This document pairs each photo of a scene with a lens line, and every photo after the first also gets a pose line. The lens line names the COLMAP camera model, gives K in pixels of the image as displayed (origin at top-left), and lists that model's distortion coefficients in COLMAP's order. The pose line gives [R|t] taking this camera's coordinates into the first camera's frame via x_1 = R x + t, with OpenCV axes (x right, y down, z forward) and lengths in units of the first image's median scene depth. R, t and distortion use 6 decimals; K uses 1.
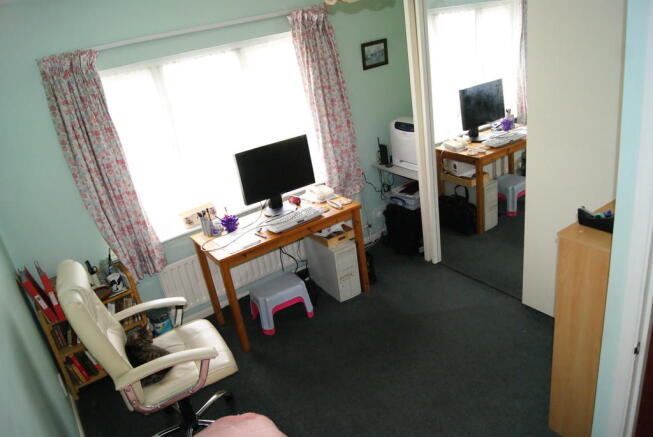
lens RADIAL K [[510.2, 0, 326.5], [0, 510.2, 218.5], [0, 0, 1]] dist [-0.081476, 0.006376]
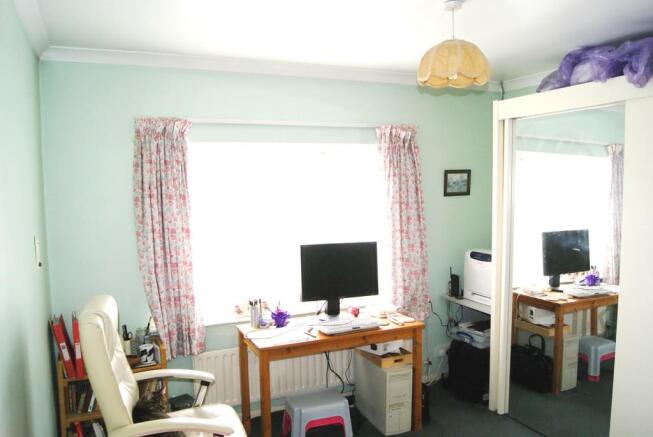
lens RADIAL K [[510.2, 0, 326.5], [0, 510.2, 218.5], [0, 0, 1]] dist [-0.081476, 0.006376]
pose [[0.977886, 0.142732, -0.152862, 0.007634], [-0.184448, 0.933111, -0.308678, 0.103003], [0.098579, 0.330047, 0.938803, 0.072907]]
